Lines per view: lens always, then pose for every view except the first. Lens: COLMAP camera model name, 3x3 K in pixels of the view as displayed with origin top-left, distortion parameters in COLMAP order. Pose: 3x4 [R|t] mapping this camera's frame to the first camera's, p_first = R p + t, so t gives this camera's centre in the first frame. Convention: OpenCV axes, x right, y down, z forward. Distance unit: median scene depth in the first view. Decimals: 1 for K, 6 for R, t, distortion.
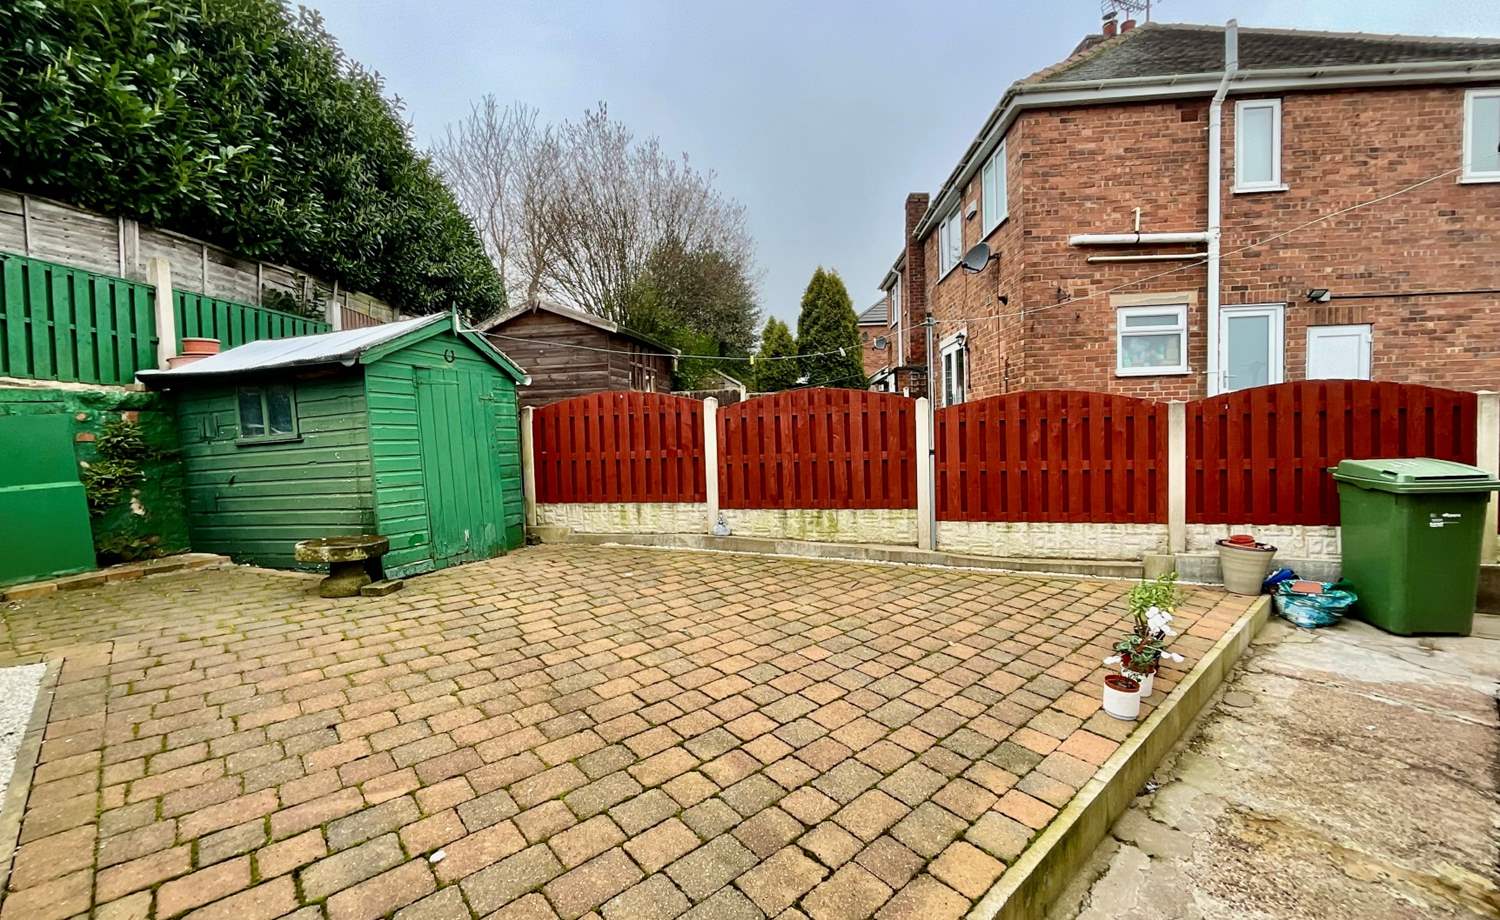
lens RADIAL K [[627.9, 0, 751.3], [0, 627.9, 463.0], [0, 0, 1]] dist [-0.001340, -0.000046]
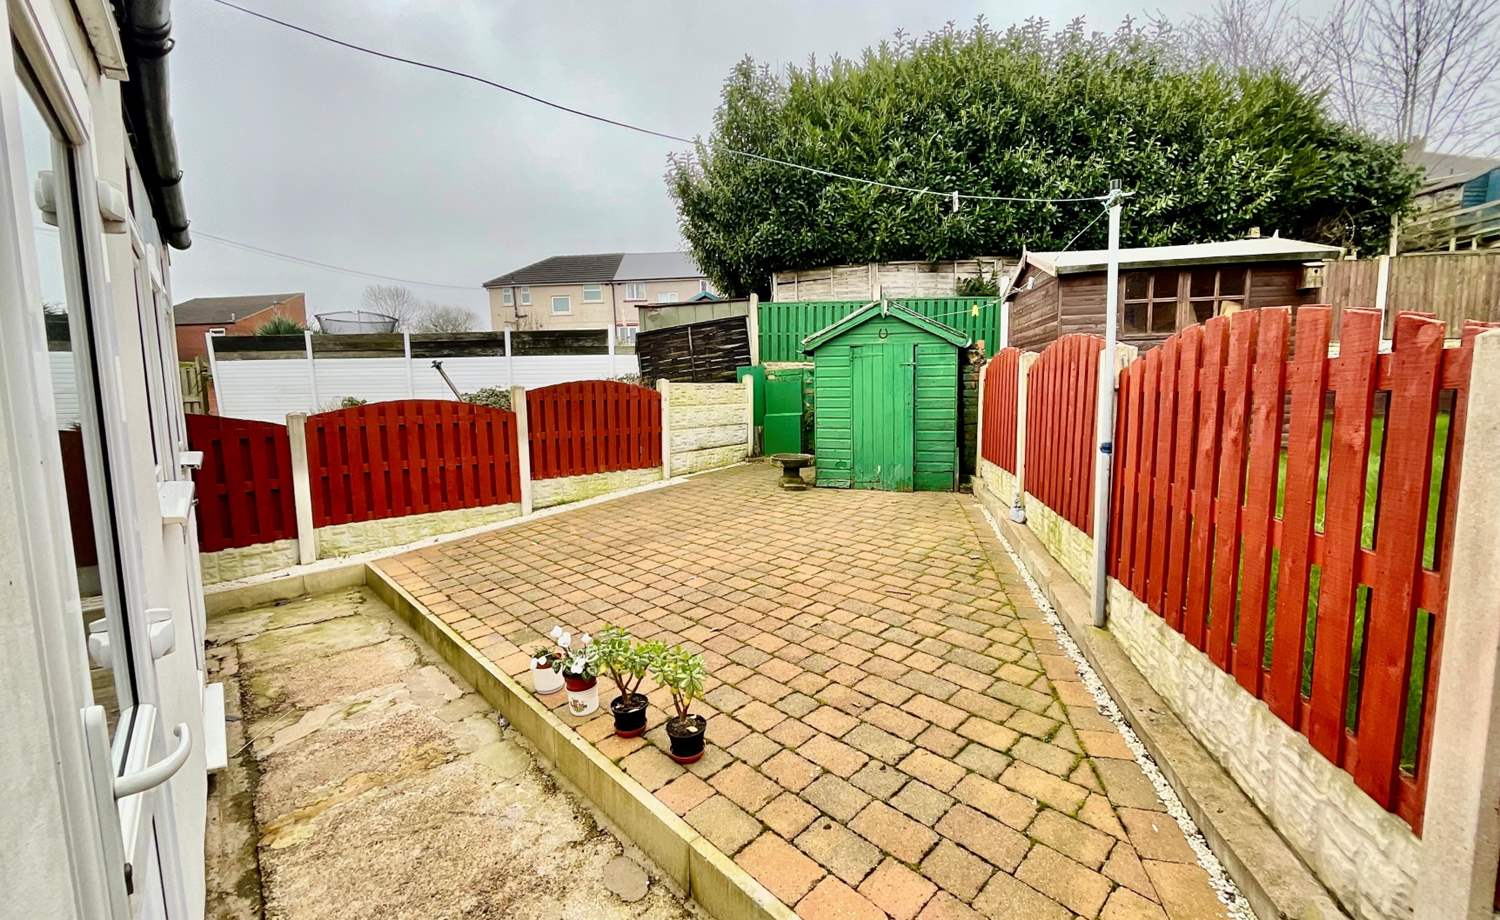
lens RADIAL K [[636.0, 0, 751.2], [0, 636.0, 466.4], [0, 0, 1]] dist [-0.003092, -0.000444]
pose [[-0.022099, 0.140012, -0.989903, 0.918755], [-0.025802, 0.989735, 0.140564, -0.076352], [0.999423, 0.028648, -0.018260, 0.776700]]
